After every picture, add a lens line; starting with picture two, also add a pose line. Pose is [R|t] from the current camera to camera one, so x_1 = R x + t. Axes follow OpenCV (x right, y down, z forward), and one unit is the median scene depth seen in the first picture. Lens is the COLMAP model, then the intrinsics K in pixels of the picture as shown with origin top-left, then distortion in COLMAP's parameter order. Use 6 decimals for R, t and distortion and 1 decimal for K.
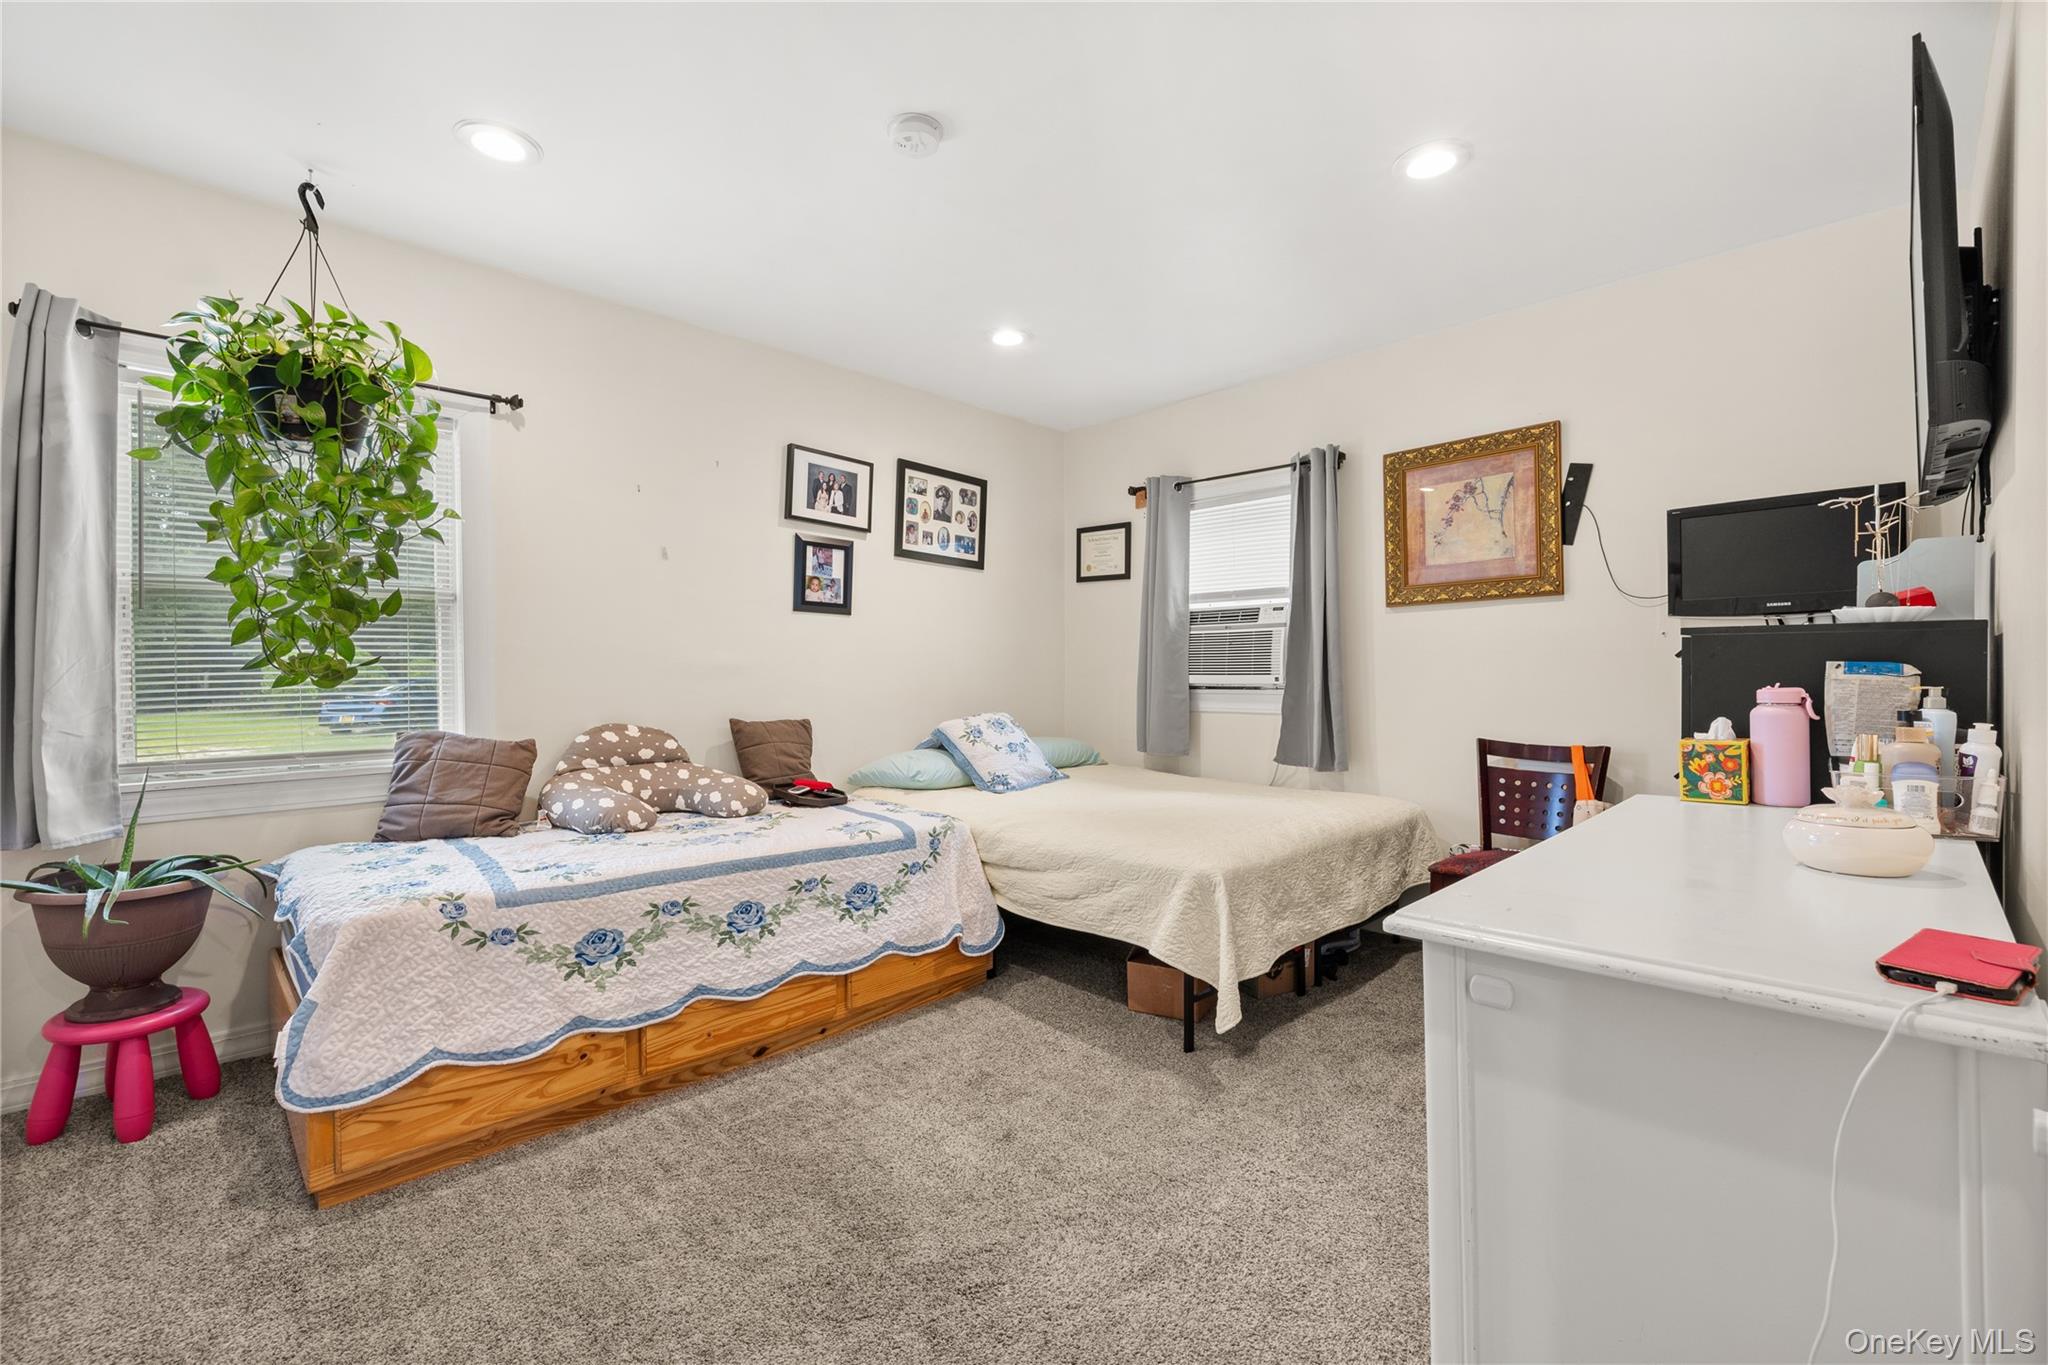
lens RADIAL K [[871.5, 0, 1017.7], [0, 871.5, 666.7], [0, 0, 1]] dist [0.002928, 0.000161]
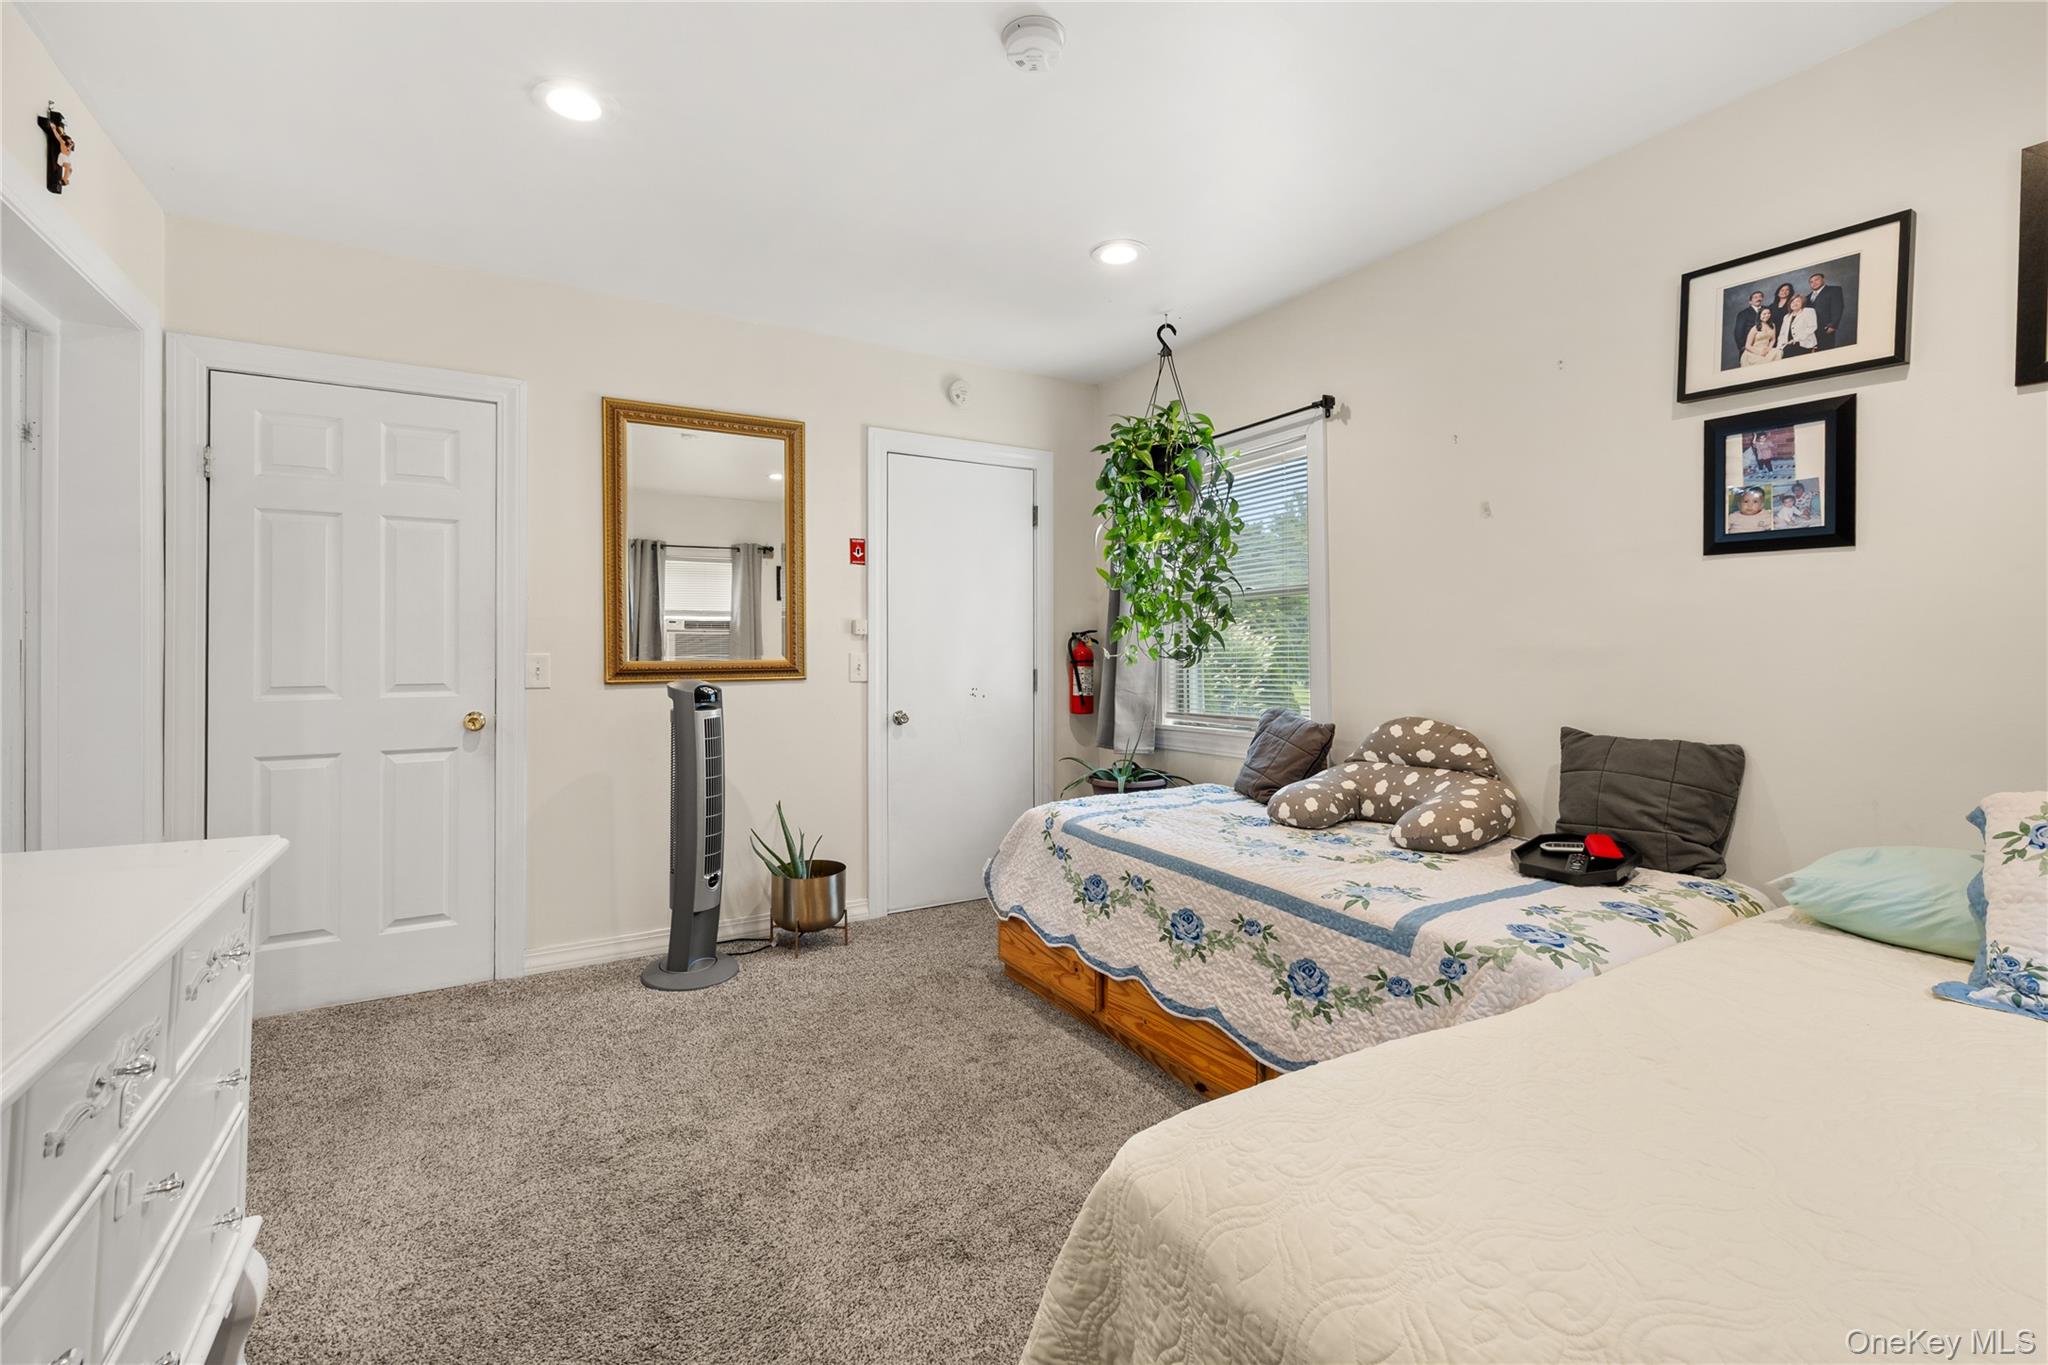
lens RADIAL K [[875.6, 0, 1024.5], [0, 875.6, 648.0], [0, 0, 1]] dist [-0.002469, -0.000429]
pose [[-0.229387, -0.006778, -0.973312, 0.517862], [0.004073, 0.999960, -0.007923, 0.000606], [0.973327, -0.005781, -0.229350, 0.864853]]
